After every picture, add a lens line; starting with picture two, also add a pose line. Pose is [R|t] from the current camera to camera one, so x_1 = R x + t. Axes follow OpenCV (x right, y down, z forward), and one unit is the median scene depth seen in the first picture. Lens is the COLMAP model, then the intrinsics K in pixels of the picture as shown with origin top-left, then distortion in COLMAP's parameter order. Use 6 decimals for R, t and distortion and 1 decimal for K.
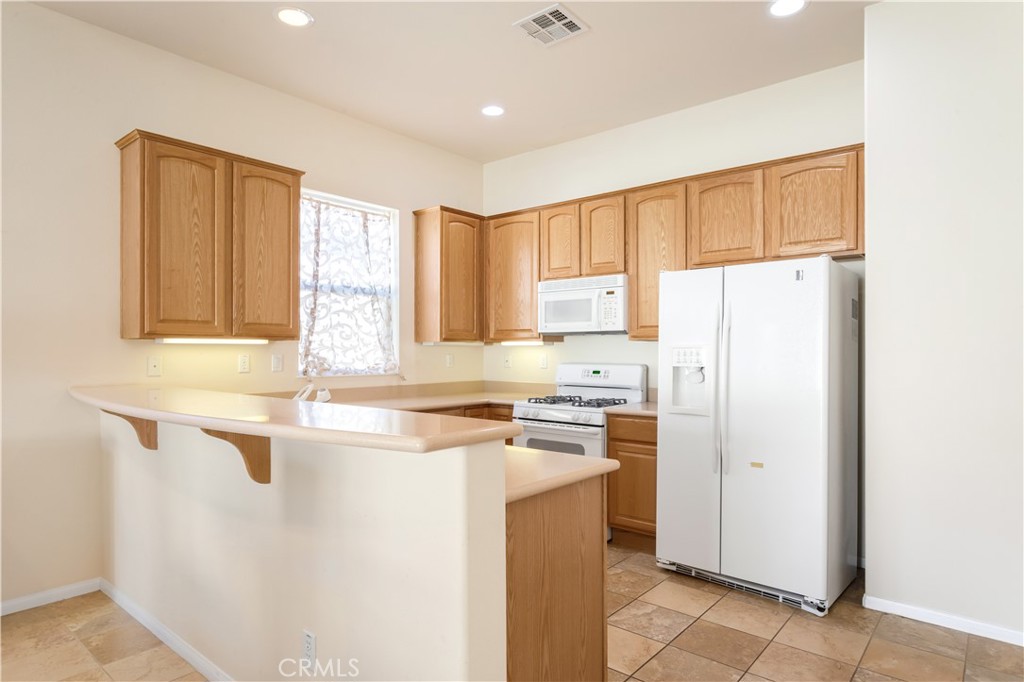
lens RADIAL K [[587.3, 0, 510.2], [0, 587.3, 340.3], [0, 0, 1]] dist [-0.001674, -0.000410]
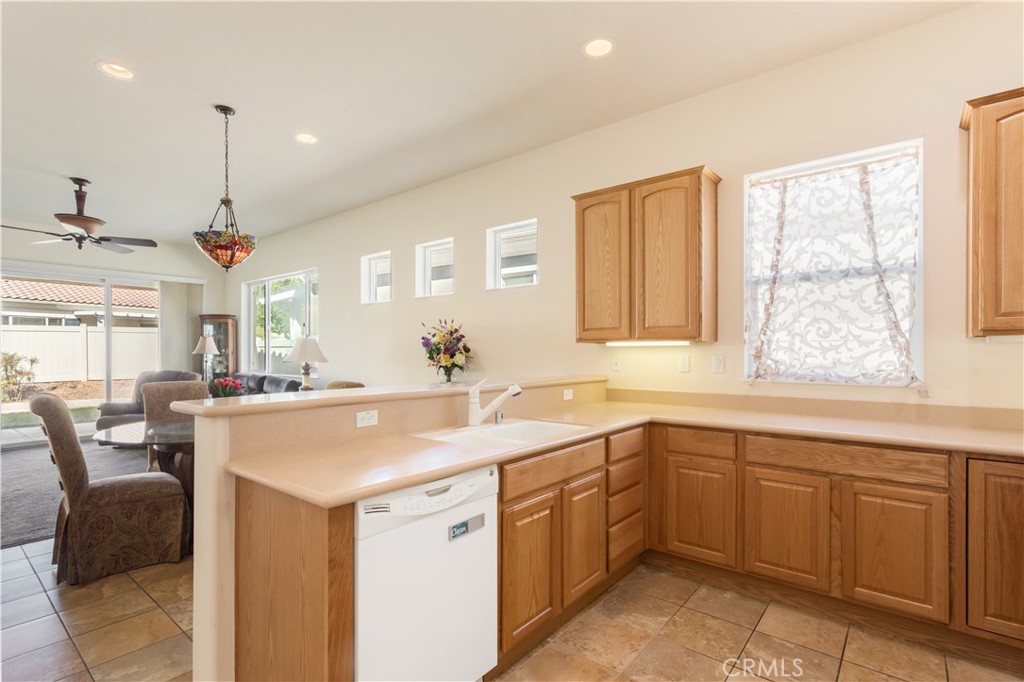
lens RADIAL K [[488.2, 0, 510.6], [0, 488.2, 349.6], [0, 0, 1]] dist [0.003402, 0.000804]
pose [[0.018868, -0.007163, -0.999796, 0.377673], [0.016441, 0.999841, -0.006853, 0.012548], [0.999687, -0.016308, 0.018983, 0.569650]]
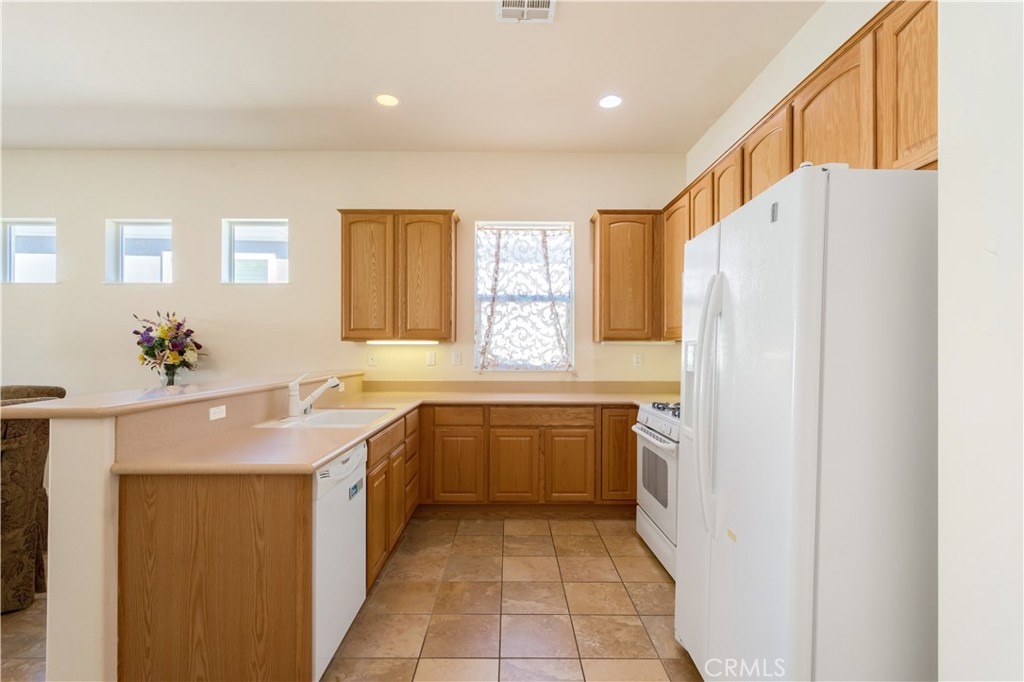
lens RADIAL K [[486.9, 0, 512.0], [0, 486.9, 341.0], [0, 0, 1]] dist [0.002183, 0.000887]
pose [[0.650538, -0.012988, -0.759363, 0.460290], [0.010554, 0.999912, -0.008060, 0.008241], [0.759400, -0.002771, 0.650618, 0.345462]]
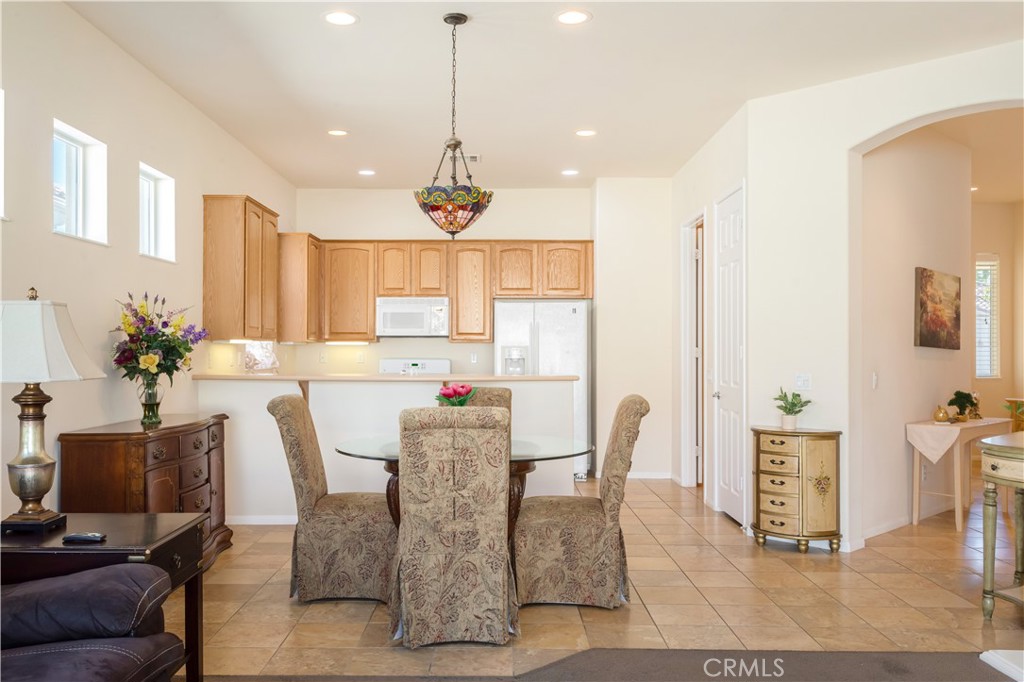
lens RADIAL K [[852.4, 0, 510.8], [0, 852.4, 346.2], [0, 0, 1]] dist [0.008965, 0.003323]
pose [[0.779896, 0.004530, 0.625893, -1.141255], [-0.012732, 0.999882, 0.008629, -0.011444], [-0.625780, -0.014699, 0.779861, -0.863531]]
